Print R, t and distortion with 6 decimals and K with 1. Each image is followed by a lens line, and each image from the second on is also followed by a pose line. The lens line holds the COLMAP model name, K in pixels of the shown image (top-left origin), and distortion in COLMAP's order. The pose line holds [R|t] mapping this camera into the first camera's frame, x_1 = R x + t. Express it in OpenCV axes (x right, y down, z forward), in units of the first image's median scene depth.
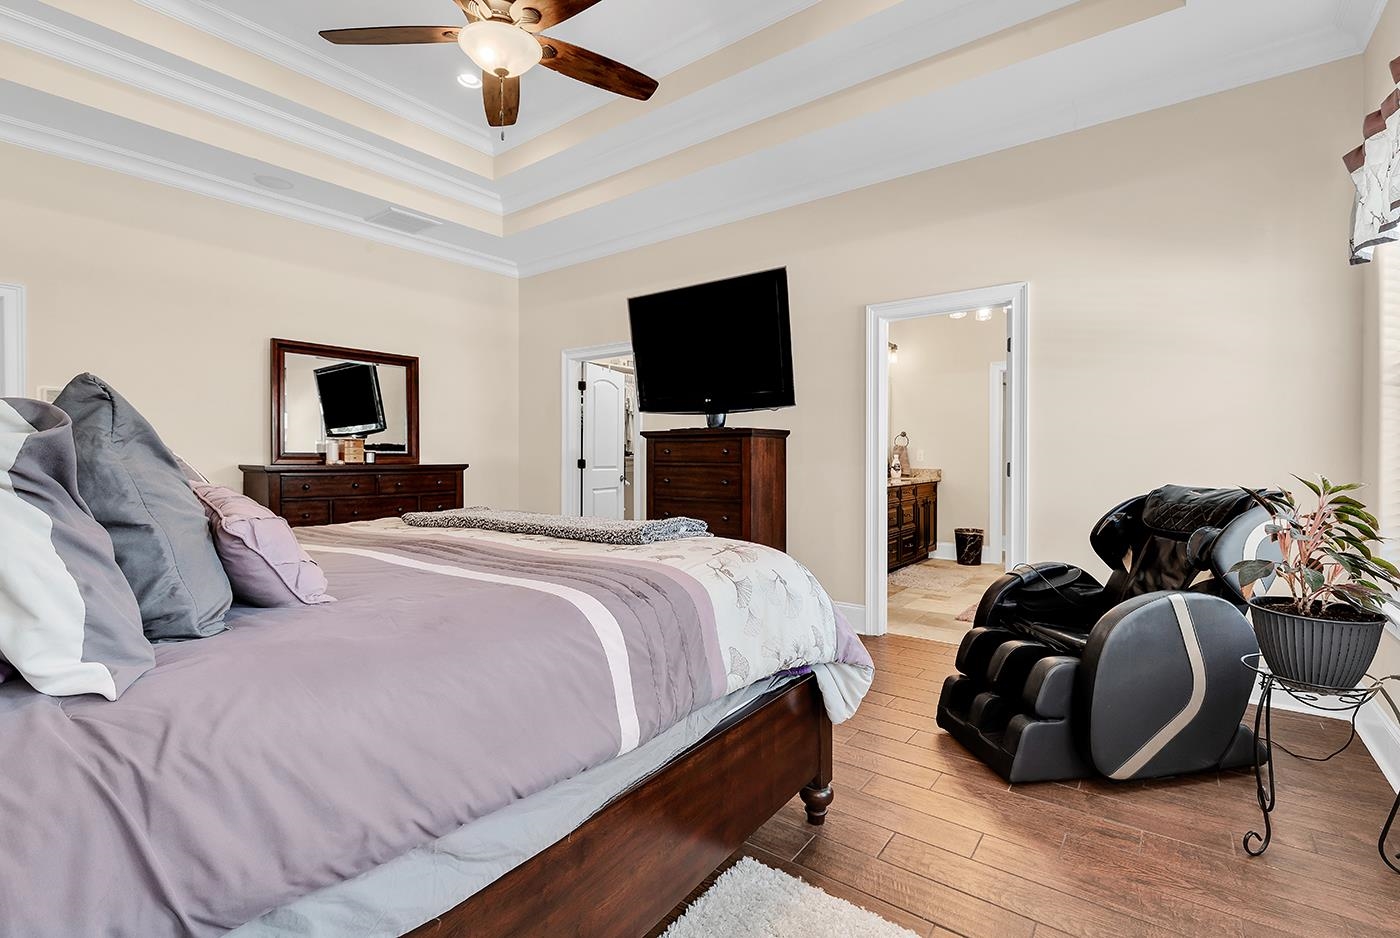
lens RADIAL K [[626.2, 0, 700.0], [0, 626.2, 469.0], [0, 0, 1]] dist [-0.000265, -0.000007]
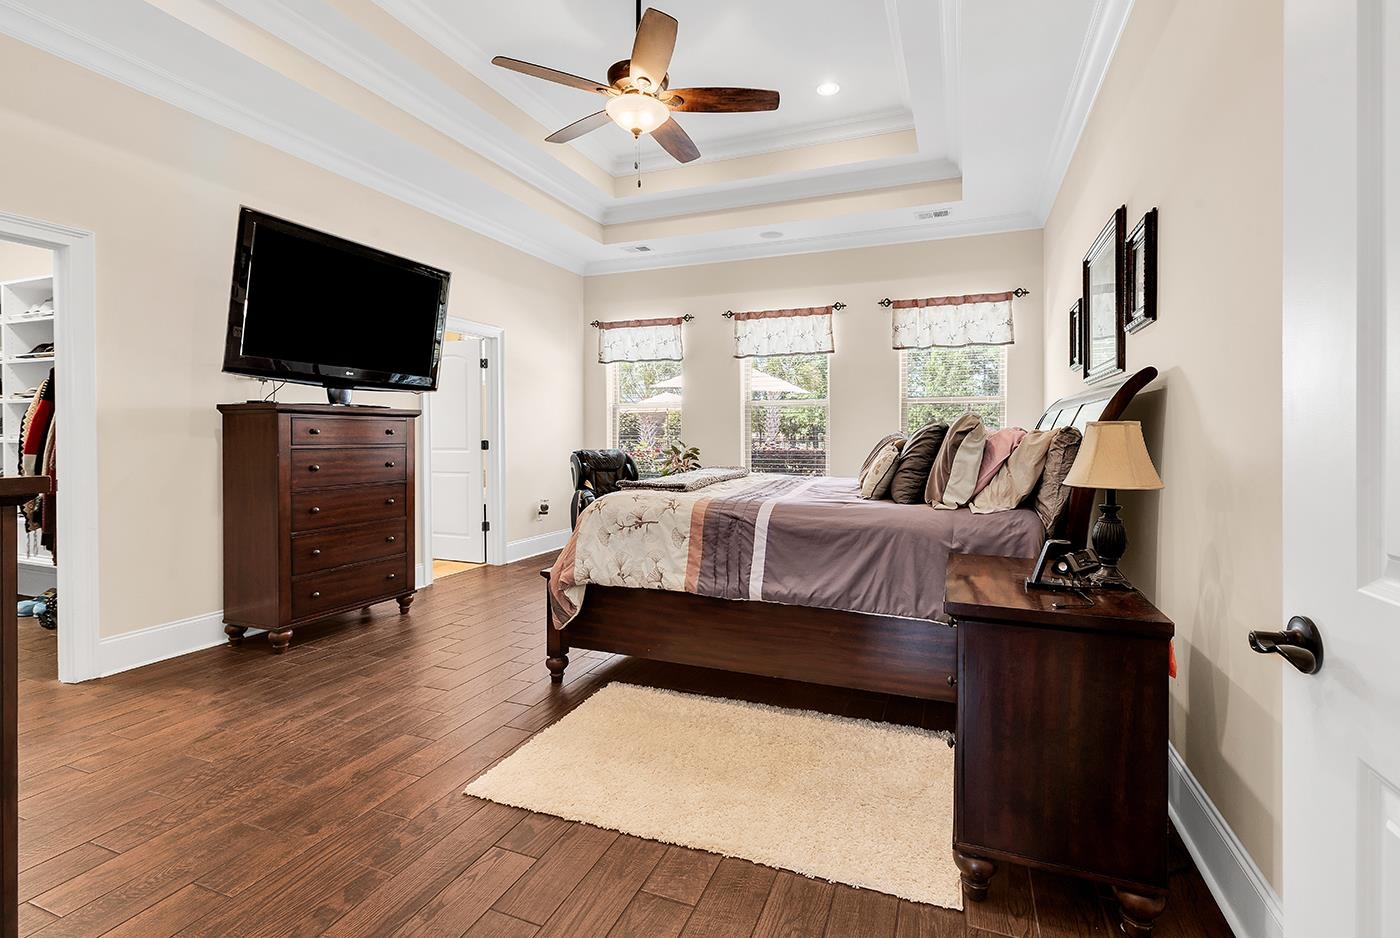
lens RADIAL K [[647.8, 0, 700.3], [0, 647.8, 439.6], [0, 0, 1]] dist [0.000630, 0.000119]
pose [[-0.260427, -0.001977, 0.965492, -0.972691], [0.025753, 0.999628, 0.008994, -0.011867], [-0.965150, 0.027207, -0.260279, 0.747823]]
